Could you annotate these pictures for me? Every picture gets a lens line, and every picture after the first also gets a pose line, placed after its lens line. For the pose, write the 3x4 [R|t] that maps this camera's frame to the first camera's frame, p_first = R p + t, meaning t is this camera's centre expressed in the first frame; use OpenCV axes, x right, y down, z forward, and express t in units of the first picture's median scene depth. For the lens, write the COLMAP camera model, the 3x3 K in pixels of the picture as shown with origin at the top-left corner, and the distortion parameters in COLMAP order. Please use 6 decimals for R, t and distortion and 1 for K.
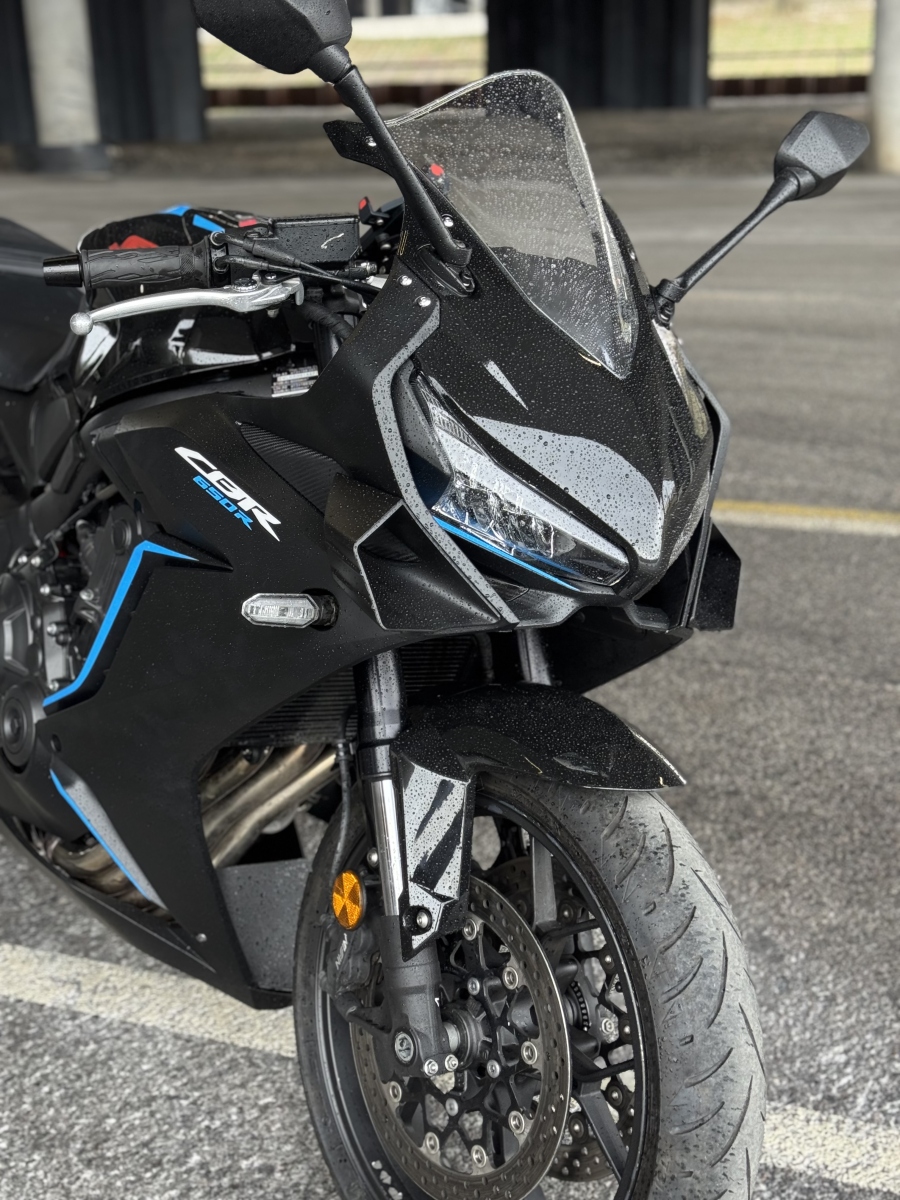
lens RADIAL K [[1666.1, 0, 450.0], [0, 1666.1, 600.0], [0, 0, 1]] dist [0.193343, -0.347706]
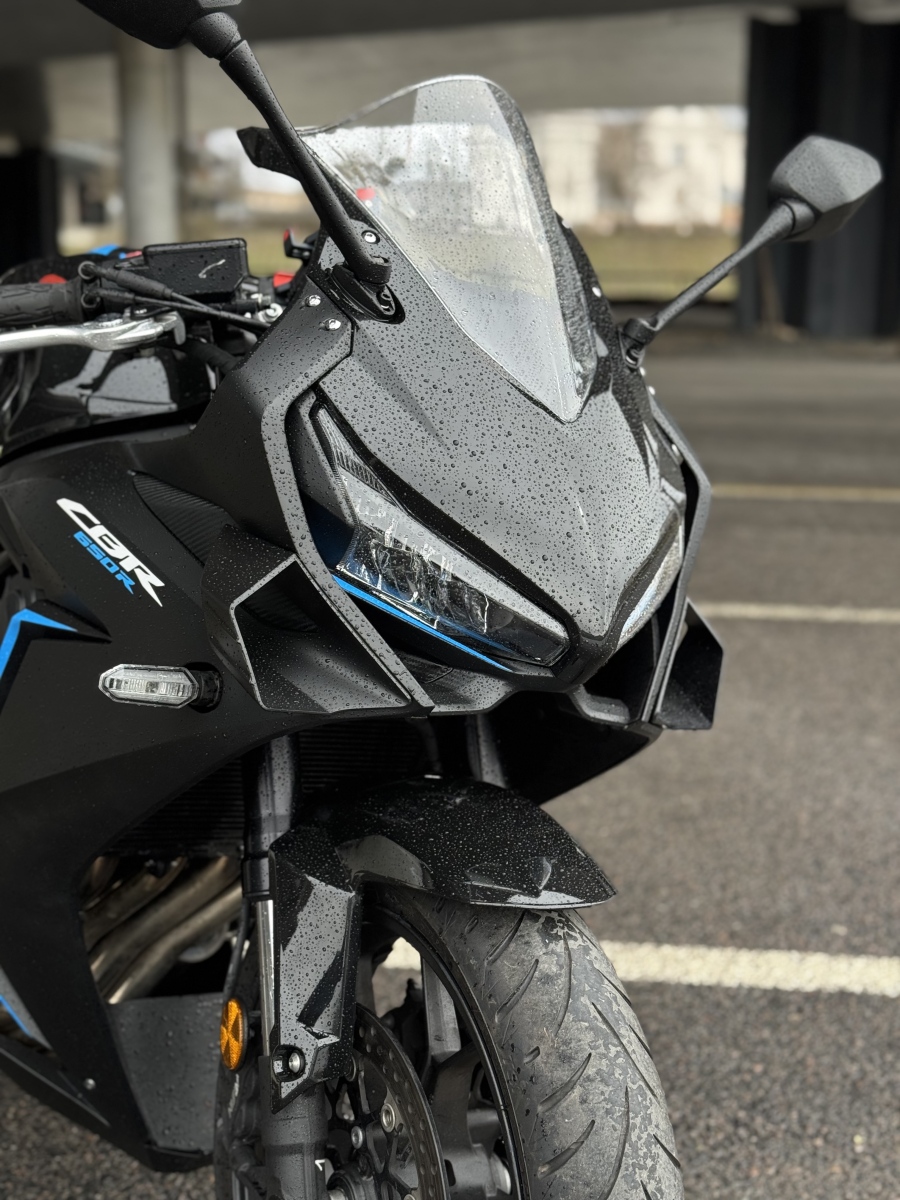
lens RADIAL K [[1666.1, 0, 450.0], [0, 1666.1, 600.0], [0, 0, 1]] dist [0.193343, -0.347706]
pose [[0.998866, 0.022501, -0.041967, 0.076374], [-0.025778, 0.996521, -0.079253, 0.024117], [0.040038, 0.080245, 0.995971, 0.159558]]
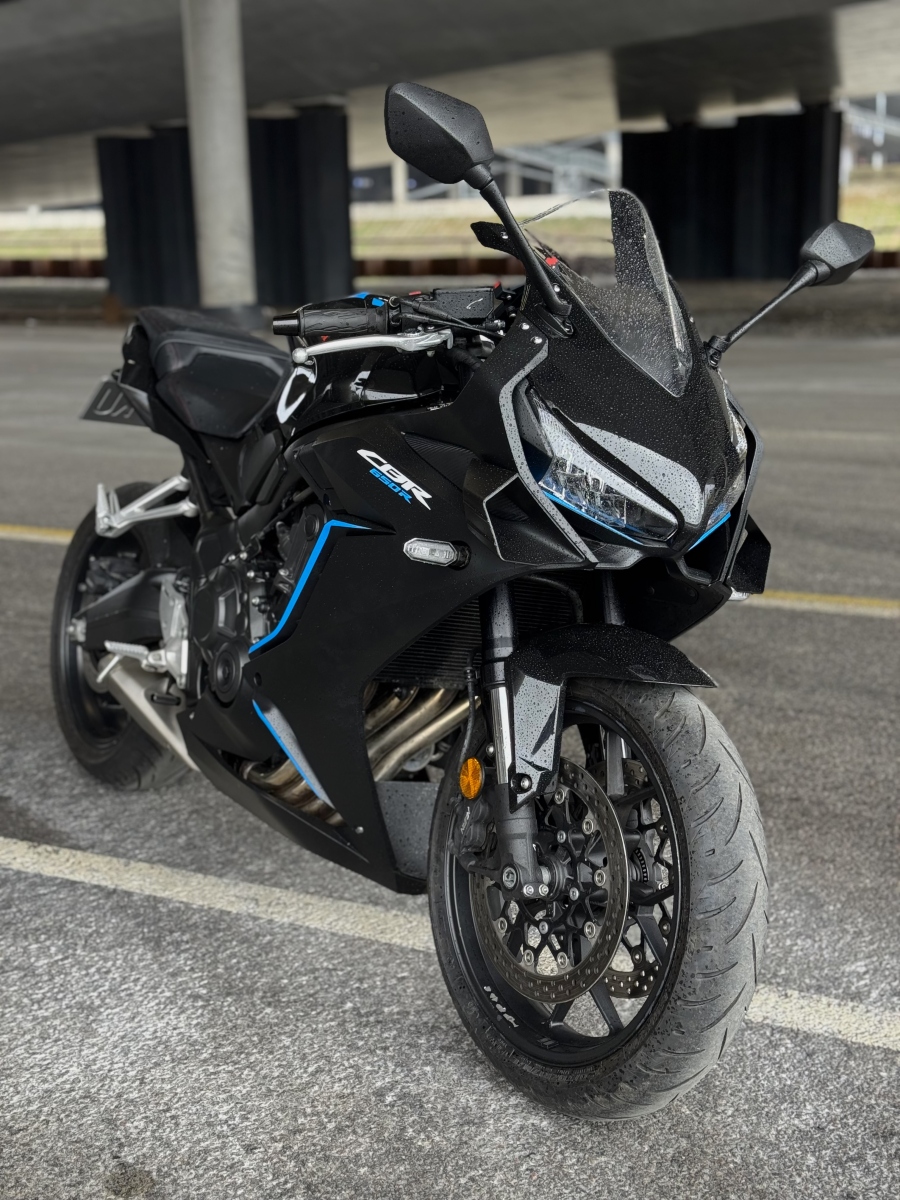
lens RADIAL K [[1666.1, 0, 450.0], [0, 1666.1, 600.0], [0, 0, 1]] dist [0.193343, -0.347706]
pose [[0.996821, 0.023830, -0.076027, 0.022566], [-0.030983, 0.995058, -0.094333, 0.168084], [0.073403, 0.096389, 0.992633, -0.377223]]
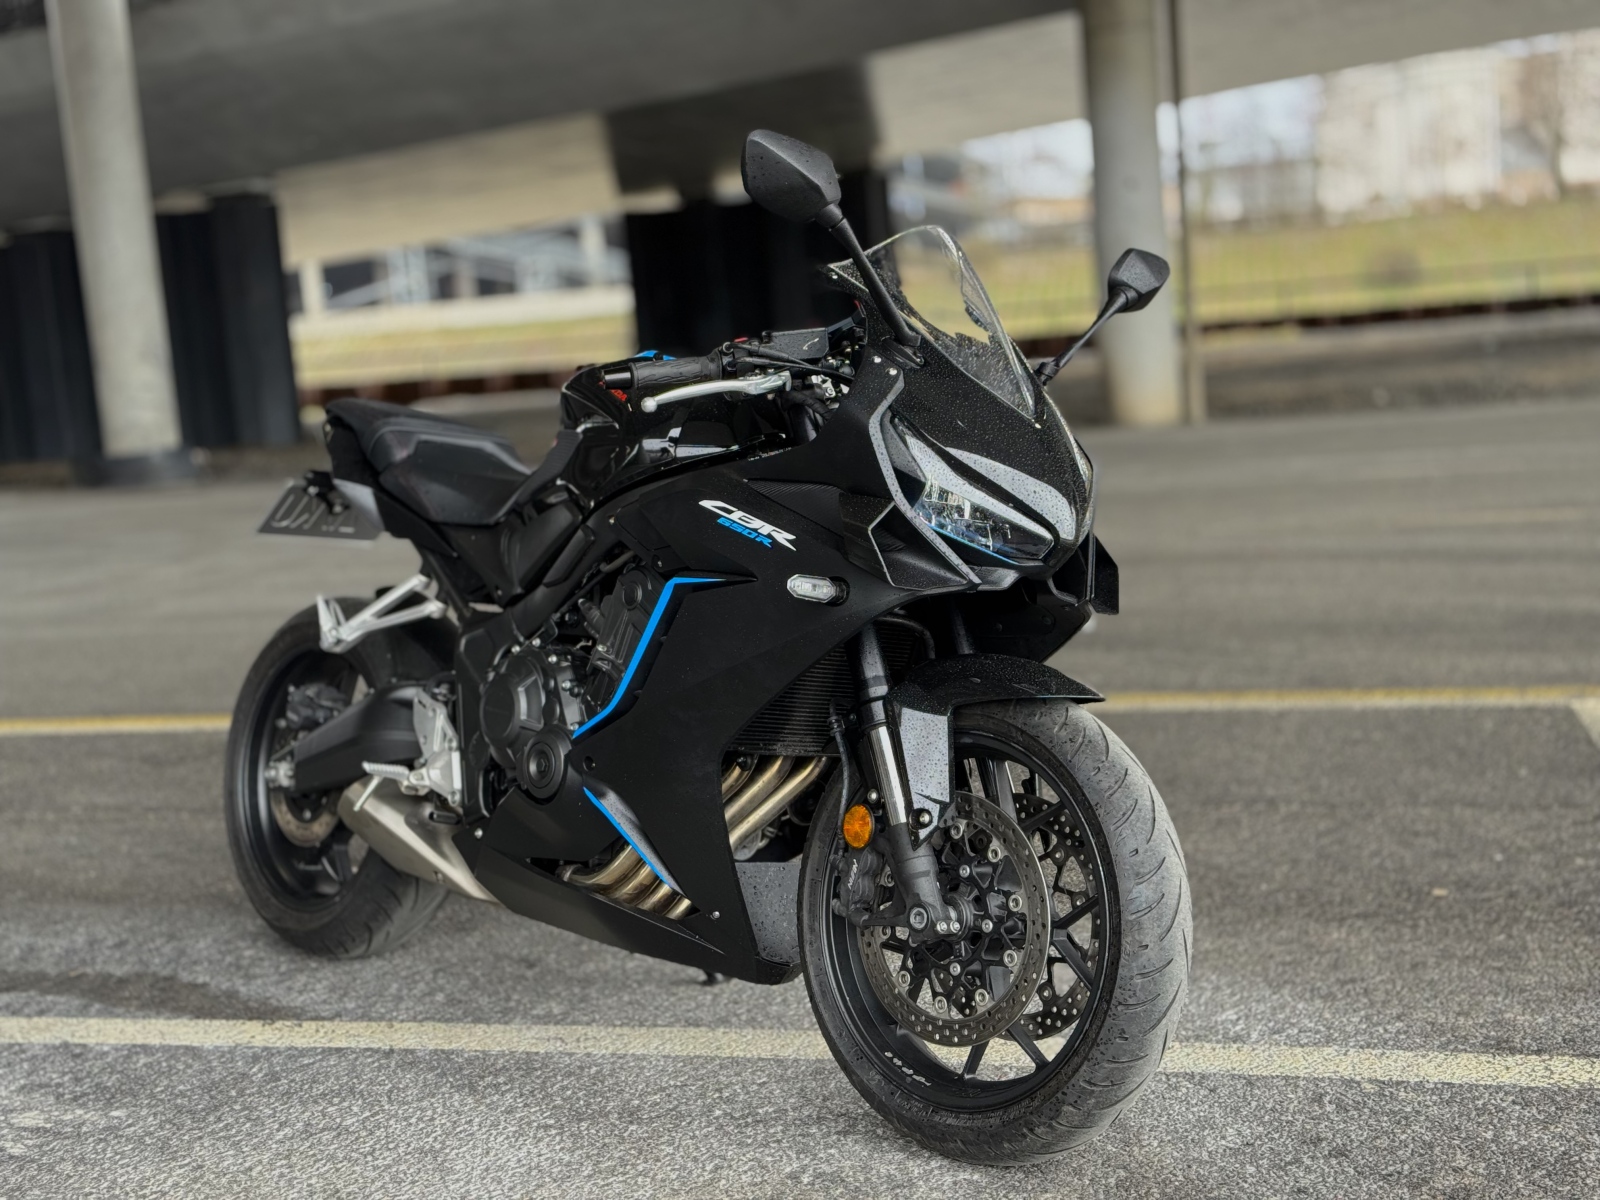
lens RADIAL K [[2216.8, 0, 808.8], [0, 2216.8, 557.6], [0, 0, 1]] dist [0.166504, -0.069030]
pose [[0.992391, -0.064128, 0.105109, -0.276050], [0.084776, 0.974962, -0.205579, 0.337352], [-0.089294, 0.212926, 0.972980, -0.753964]]
